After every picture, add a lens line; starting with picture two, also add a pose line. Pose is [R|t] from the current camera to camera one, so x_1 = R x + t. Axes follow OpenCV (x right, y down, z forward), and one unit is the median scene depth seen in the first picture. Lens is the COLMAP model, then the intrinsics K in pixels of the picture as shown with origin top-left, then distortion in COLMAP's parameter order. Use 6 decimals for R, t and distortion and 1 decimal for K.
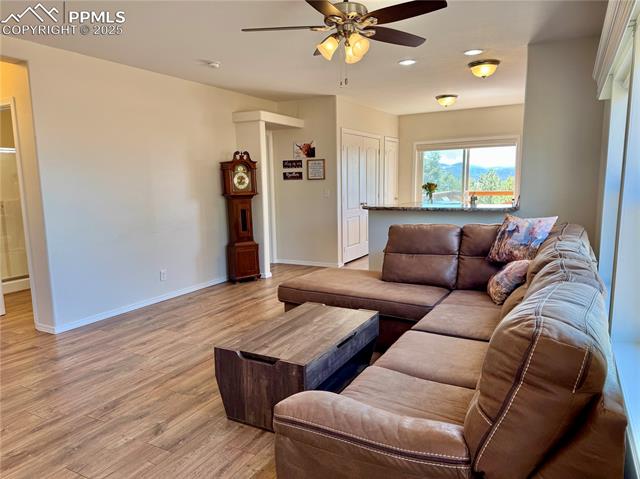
lens RADIAL K [[431.5, 0, 319.5], [0, 431.5, 244.4], [0, 0, 1]] dist [0.066024, -0.090671]
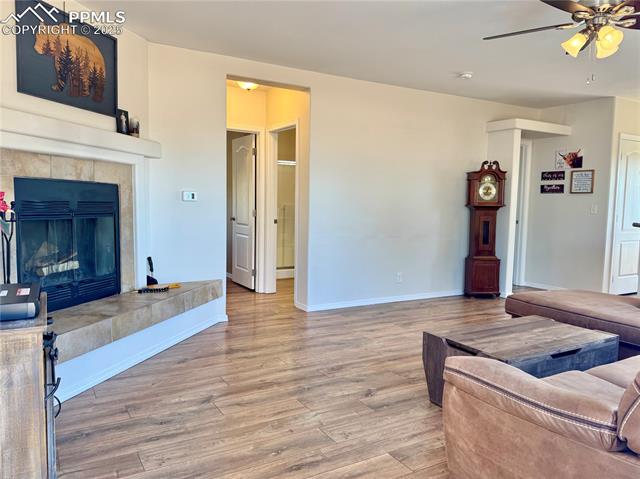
lens RADIAL K [[463.0, 0, 320.0], [0, 463.0, 239.5], [0, 0, 1]] dist [0.008610, -0.029422]
pose [[0.848395, 0.074496, -0.524096, 0.080377], [-0.105785, 0.993937, -0.029963, 0.045733], [0.518687, 0.080862, 0.851132, -0.083686]]
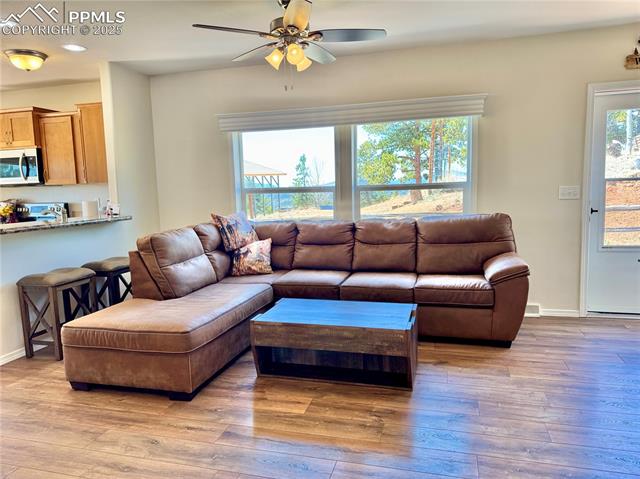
lens RADIAL K [[463.0, 0, 320.0], [0, 463.0, 239.5], [0, 0, 1]] dist [0.008610, -0.029422]
pose [[-0.213441, -0.082576, 0.973460, -0.805967], [0.168938, 0.978291, 0.120027, -0.093526], [-0.962239, 0.190073, -0.194857, 0.892028]]
